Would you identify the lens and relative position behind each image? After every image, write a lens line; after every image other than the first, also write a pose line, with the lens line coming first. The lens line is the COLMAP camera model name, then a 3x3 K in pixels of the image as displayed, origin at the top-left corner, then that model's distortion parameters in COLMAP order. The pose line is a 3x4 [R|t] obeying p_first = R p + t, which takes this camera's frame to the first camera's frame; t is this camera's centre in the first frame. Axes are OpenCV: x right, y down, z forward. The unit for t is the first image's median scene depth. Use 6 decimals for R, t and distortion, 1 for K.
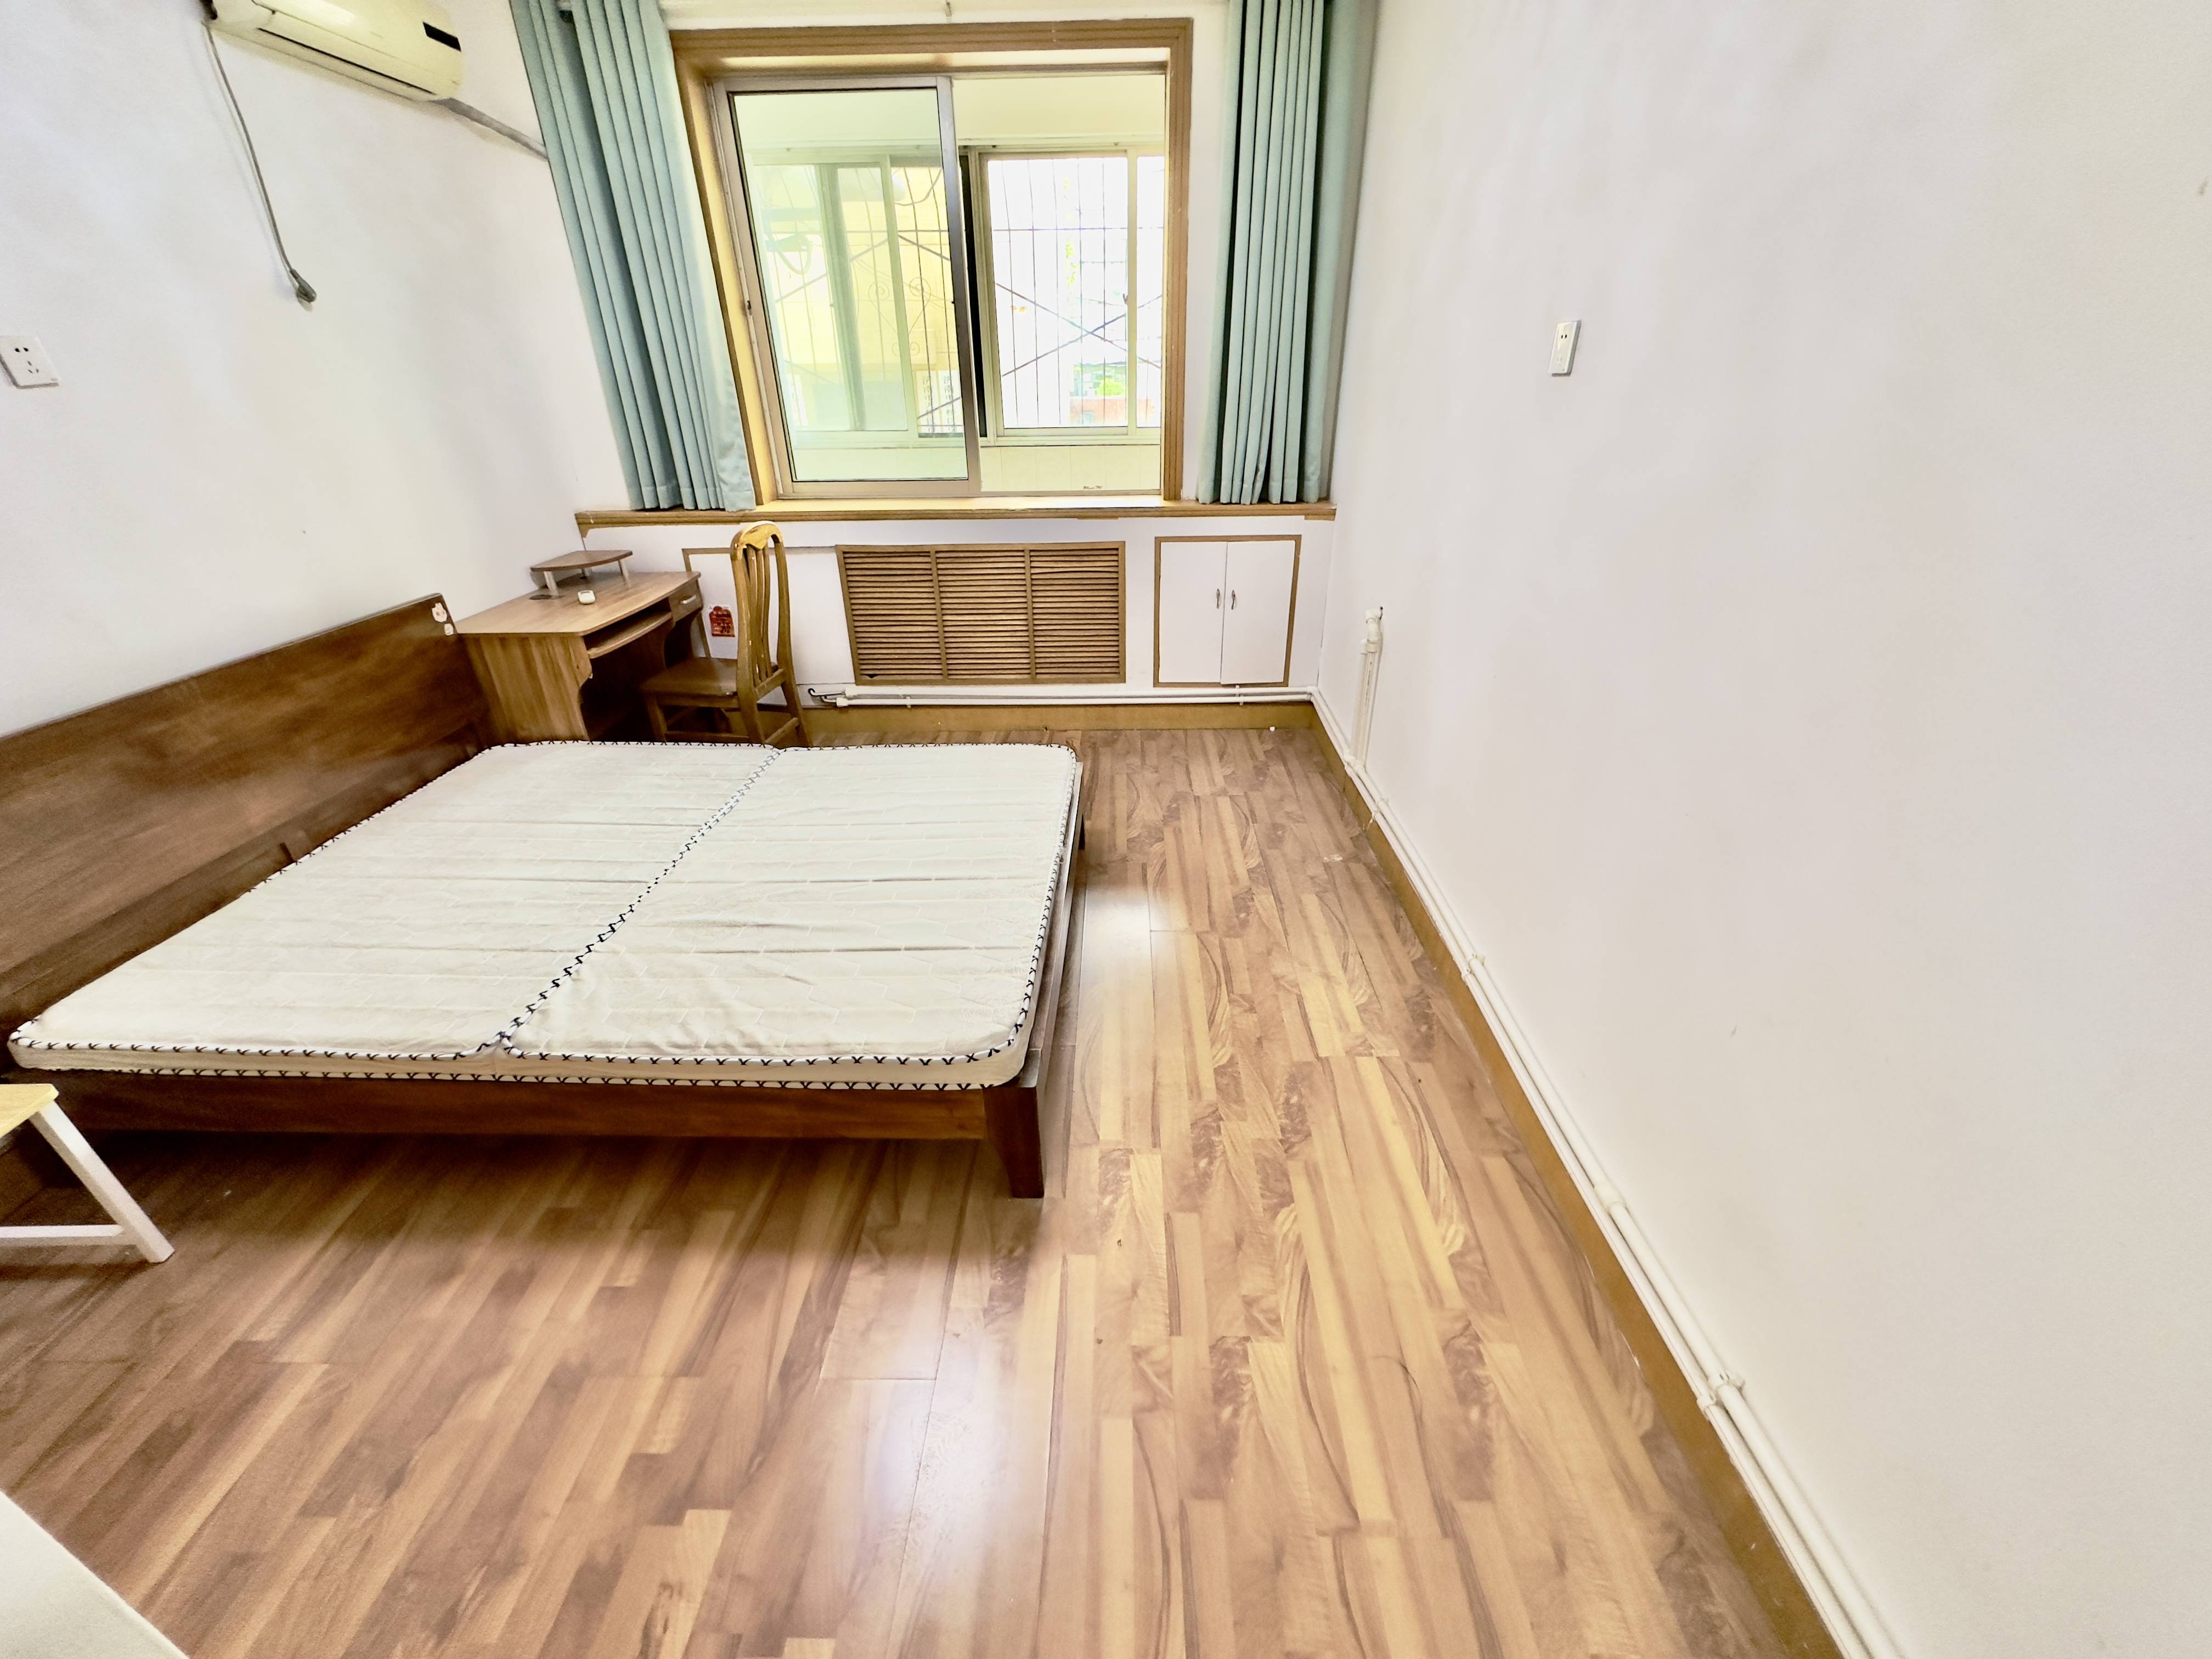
lens RADIAL K [[883.0, 0, 1106.0], [0, 883.0, 829.5], [0, 0, 1]] dist [0.000374, 0.000111]
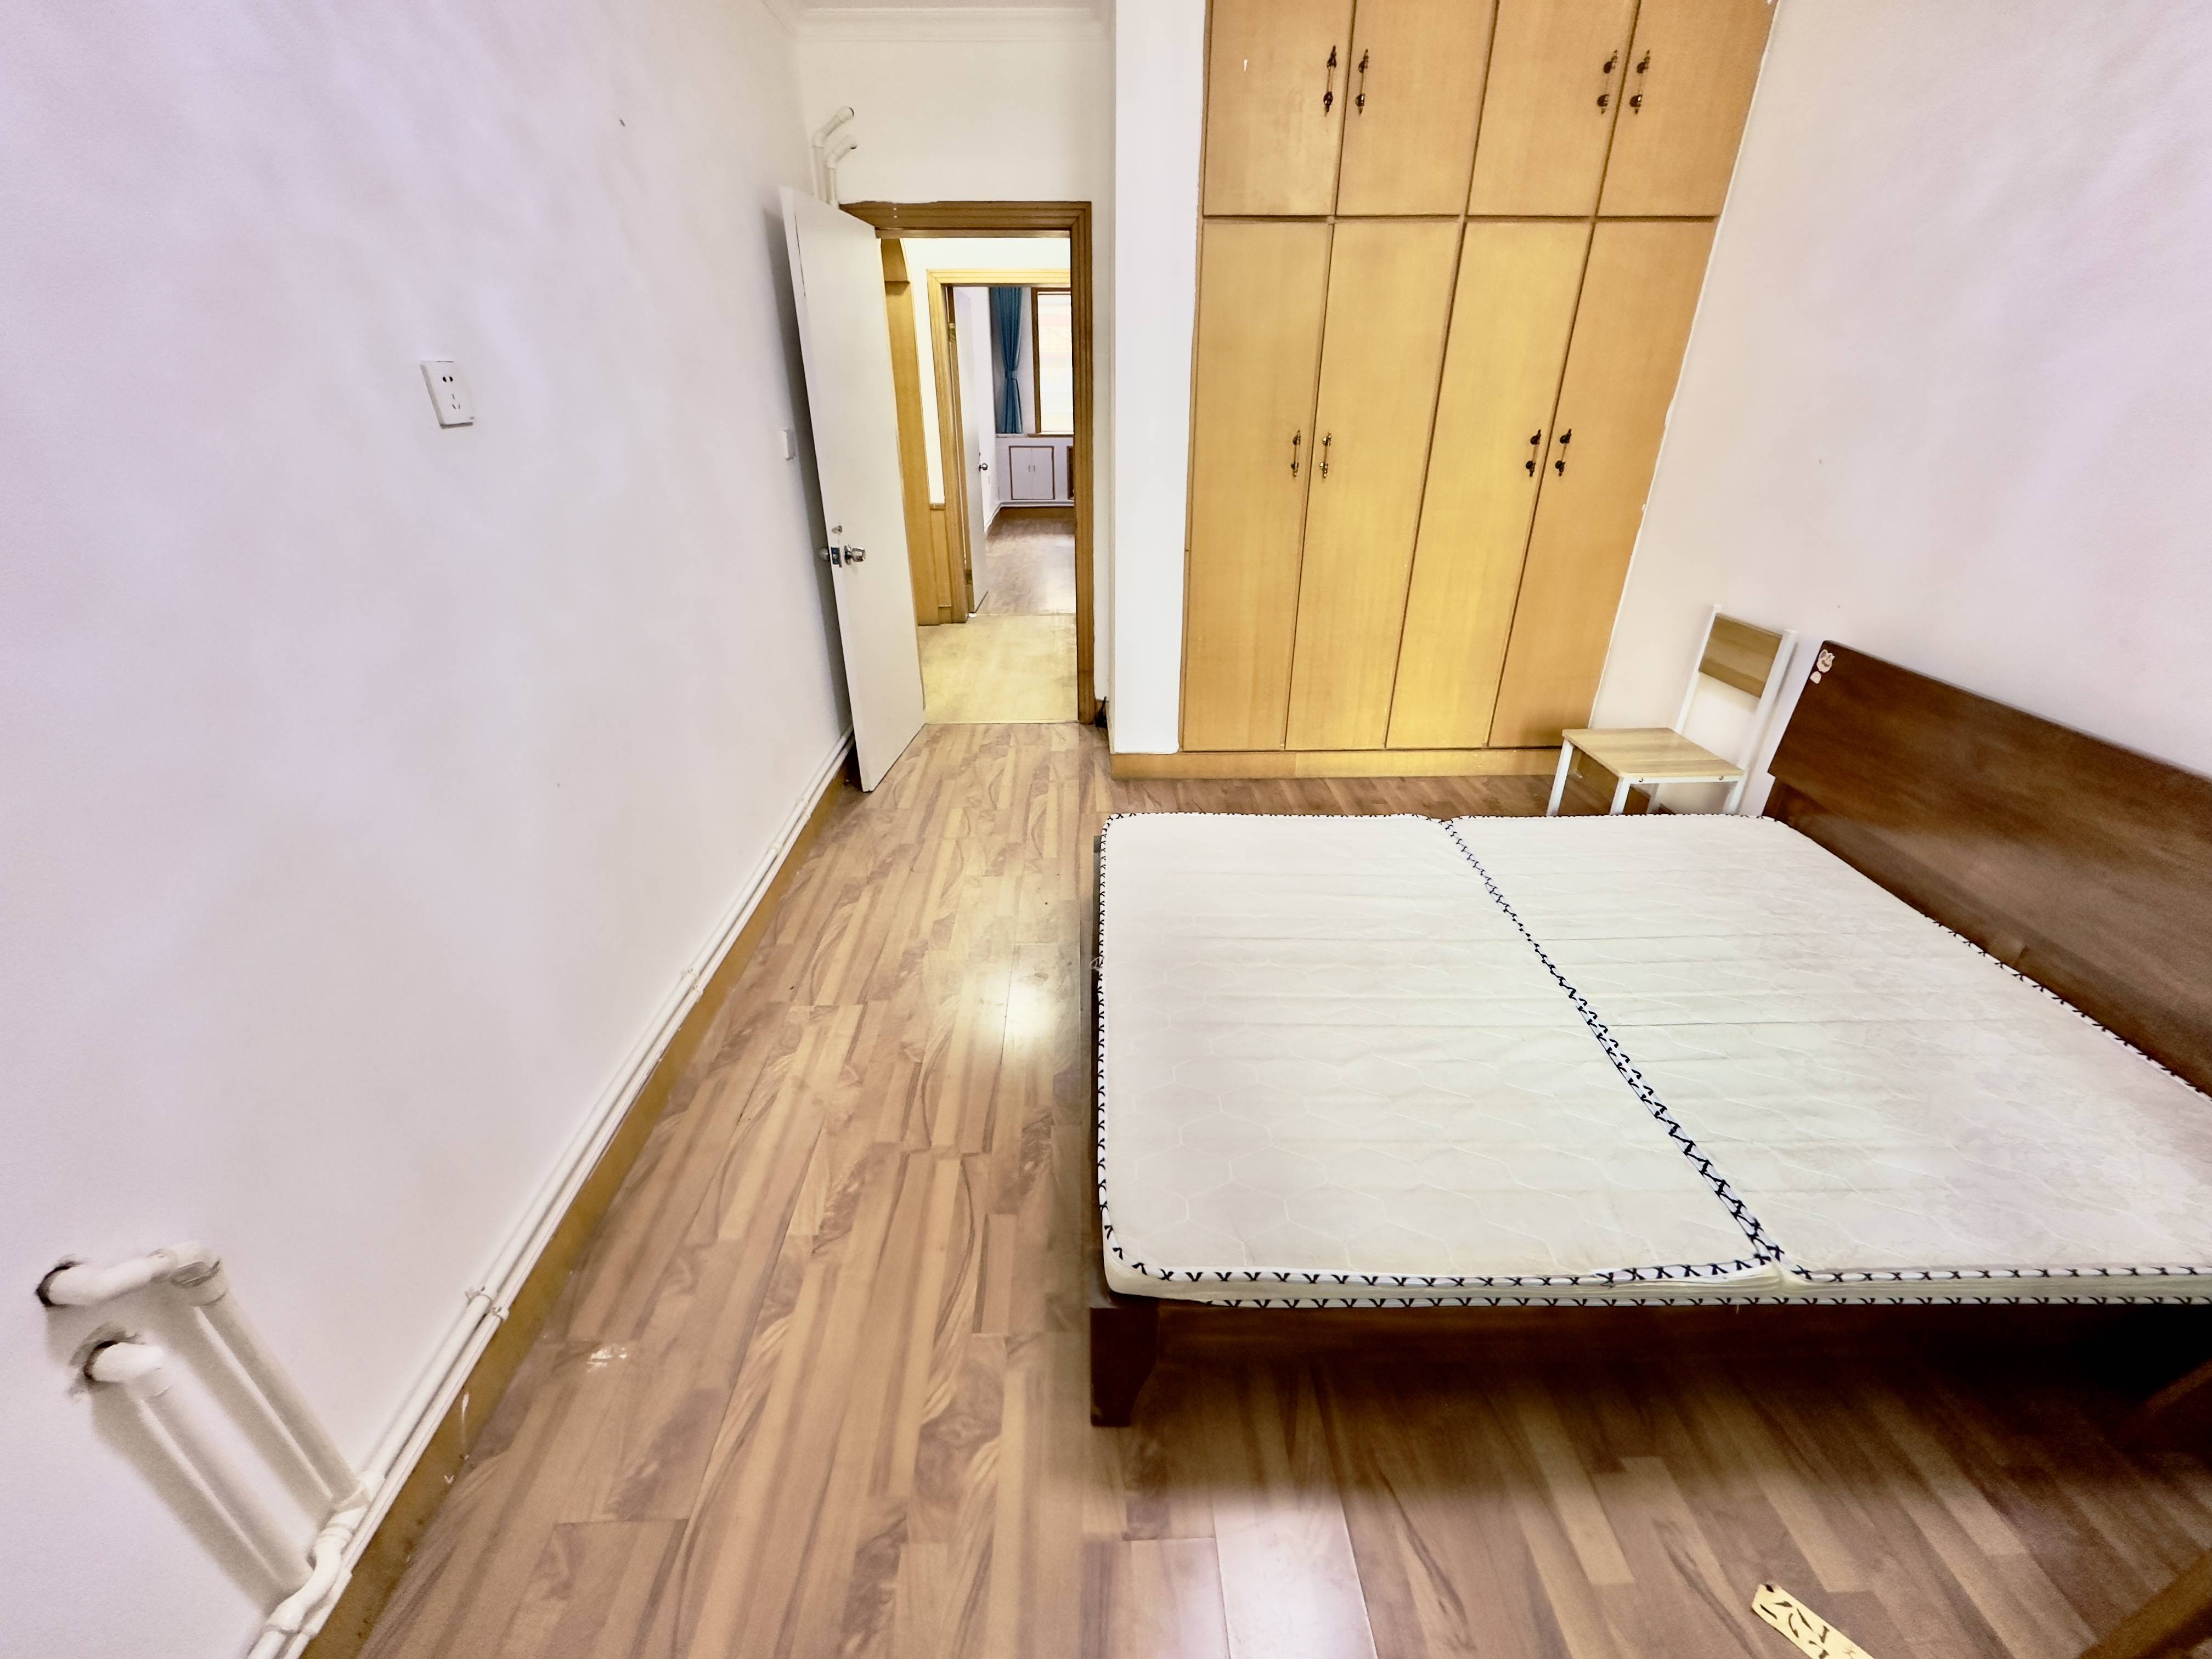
lens RADIAL K [[883.0, 0, 1106.0], [0, 883.0, 829.5], [0, 0, 1]] dist [0.000374, 0.000111]
pose [[-0.998901, 0.033757, -0.032507, -0.035537], [-0.007315, 0.572836, 0.819638, -0.725756], [0.046290, 0.818975, -0.571959, 1.342002]]
